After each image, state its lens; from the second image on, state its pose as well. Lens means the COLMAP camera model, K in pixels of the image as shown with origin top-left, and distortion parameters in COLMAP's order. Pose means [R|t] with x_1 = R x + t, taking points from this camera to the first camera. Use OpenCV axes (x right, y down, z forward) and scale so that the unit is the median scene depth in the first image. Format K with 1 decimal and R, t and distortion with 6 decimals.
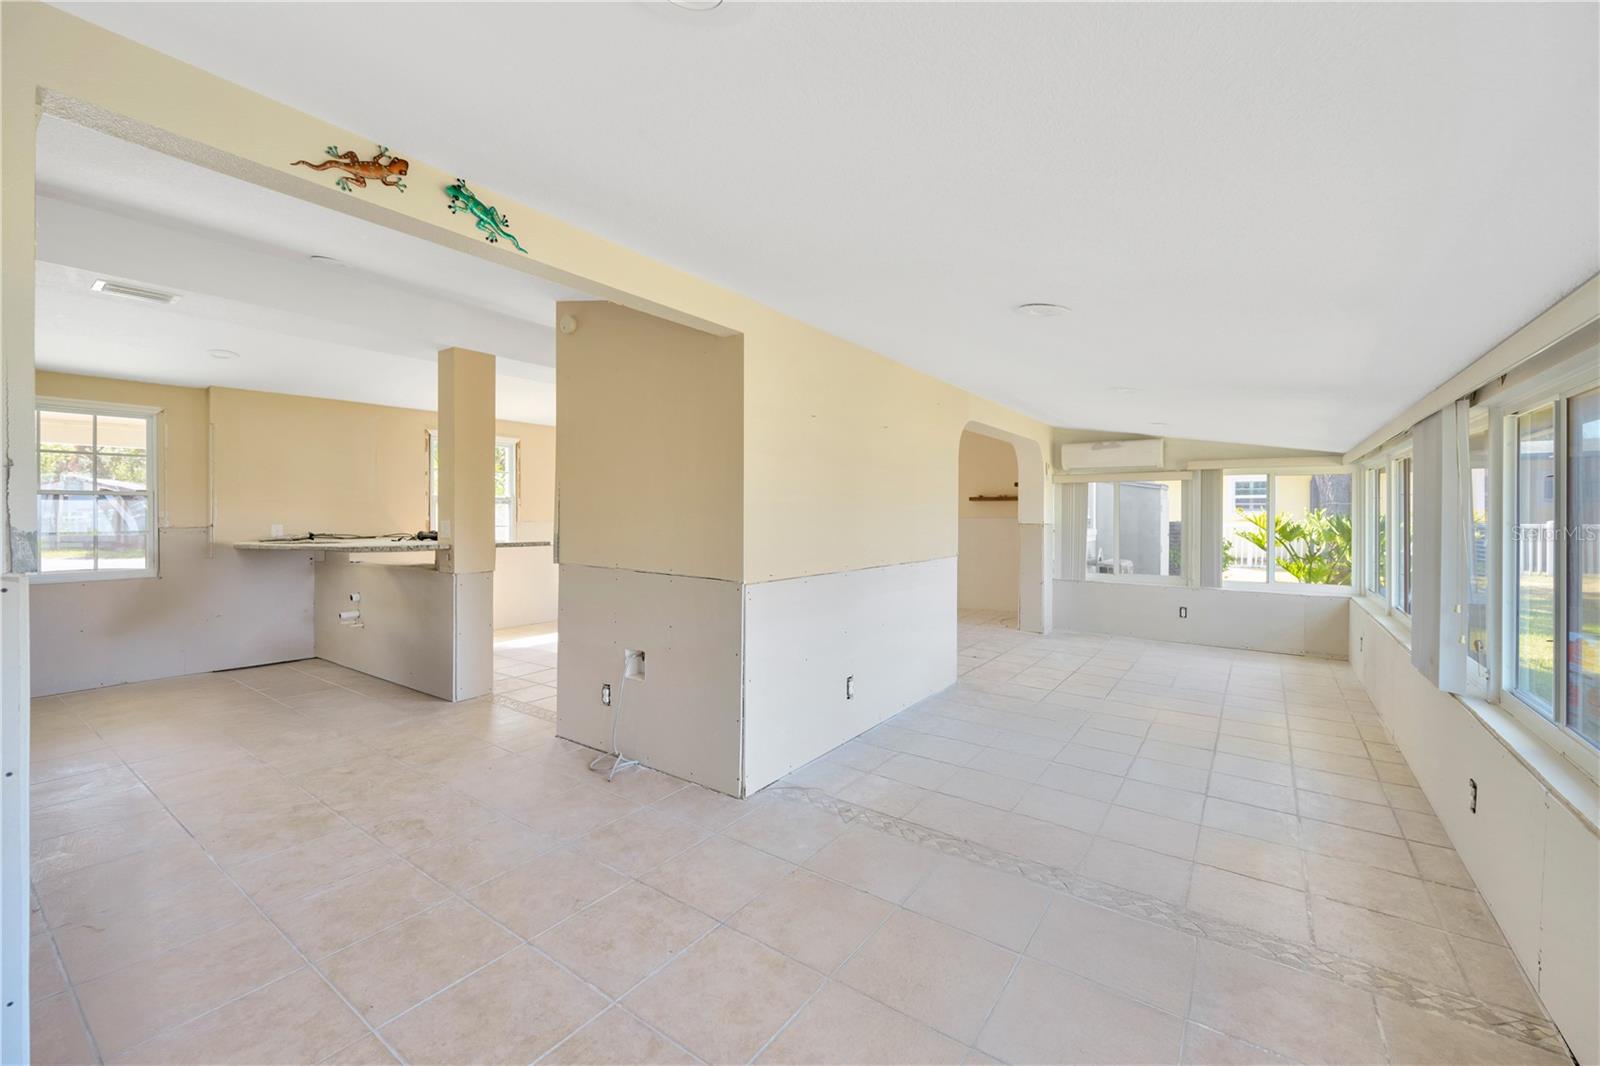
lens RADIAL K [[664.5, 0, 799.9], [0, 664.5, 510.3], [0, 0, 1]] dist [0.001500, 0.000199]
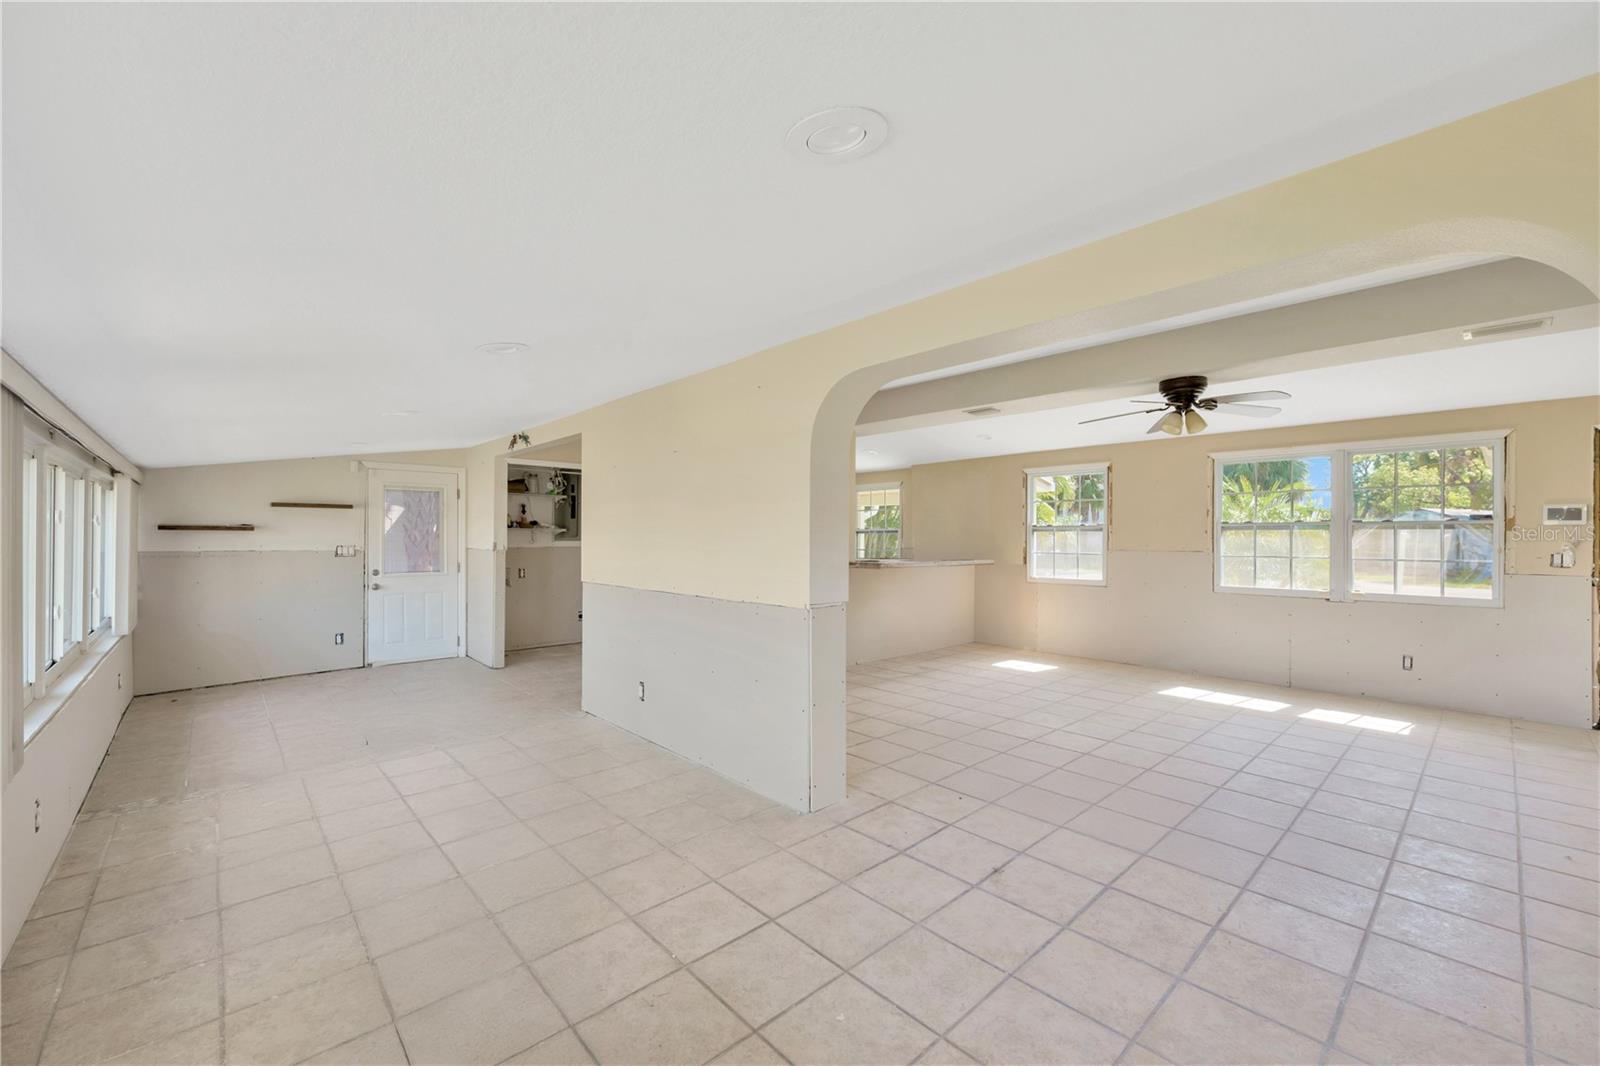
lens RADIAL K [[637.4, 0, 804.9], [0, 637.4, 535.6], [0, 0, 1]] dist [-0.000262, 0.000067]
pose [[-0.212166, -0.002678, -0.977230, 0.792562], [-0.002373, 0.999995, -0.002225, -0.001372], [0.977231, 0.001847, -0.212171, 1.089116]]
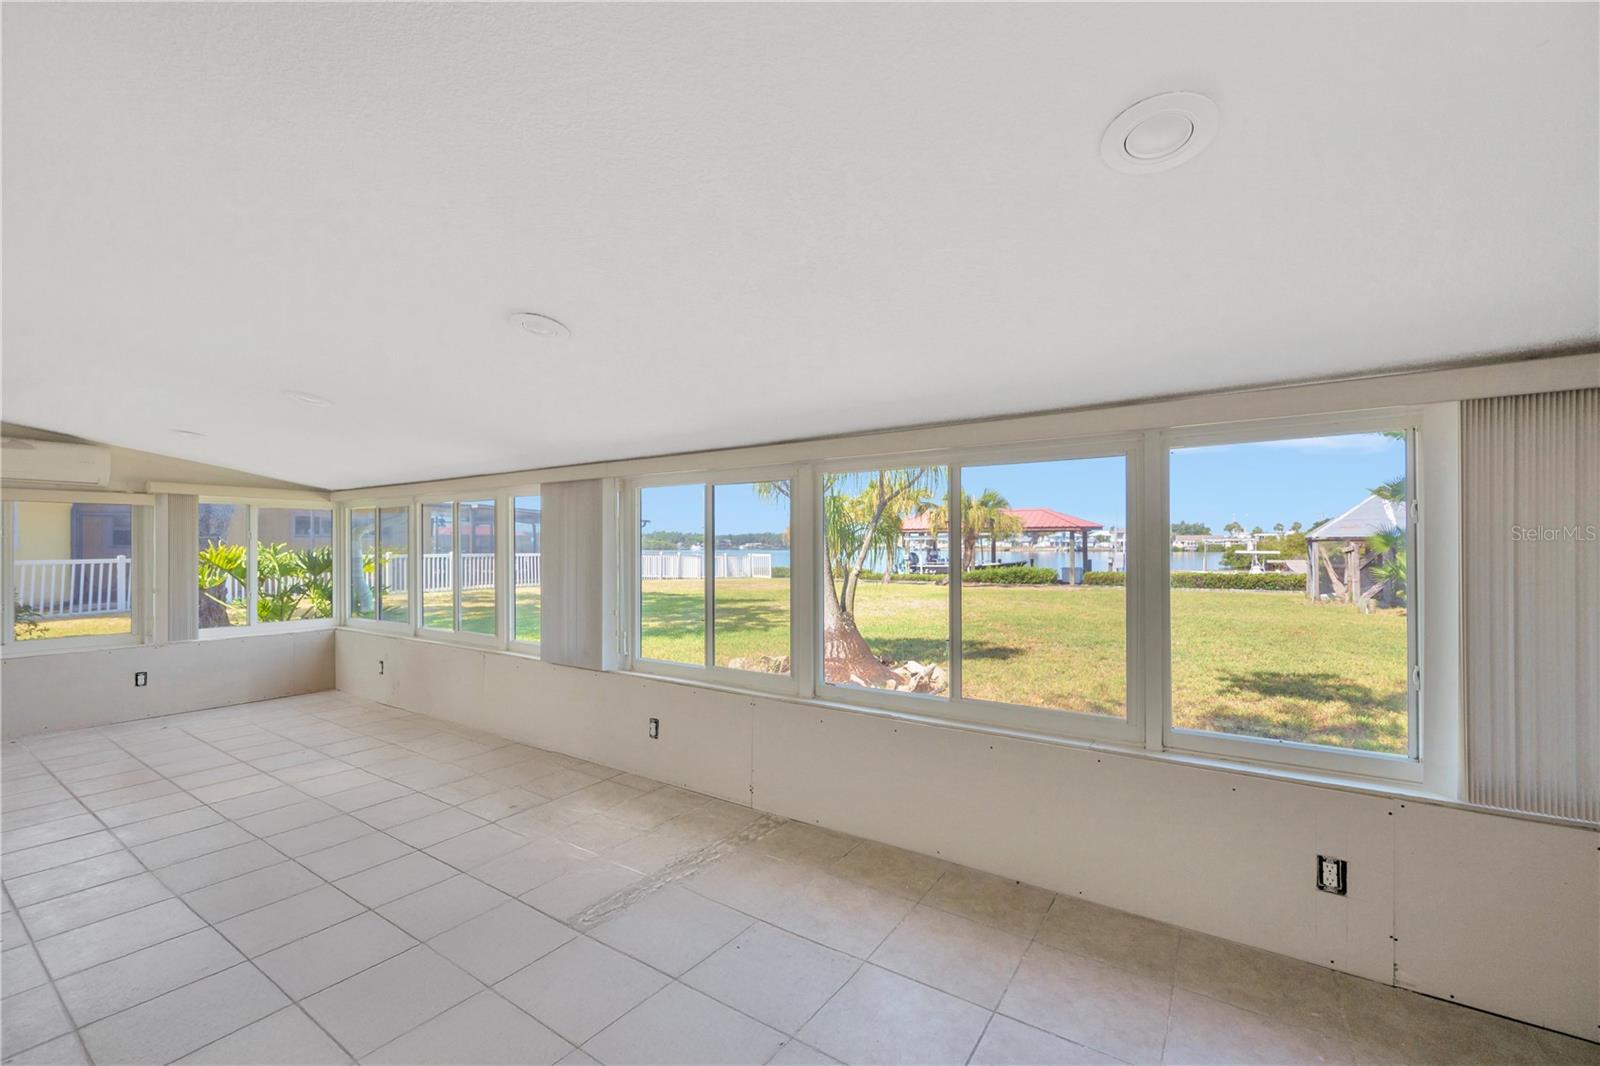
lens RADIAL K [[662.9, 0, 823.4], [0, 662.9, 540.1], [0, 0, 1]] dist [0.000577, 0.000045]
pose [[-0.028668, 0.005190, 0.999576, -0.254321], [0.001562, 0.999986, -0.005147, -0.000065], [-0.999588, 0.001414, -0.028675, 0.300232]]
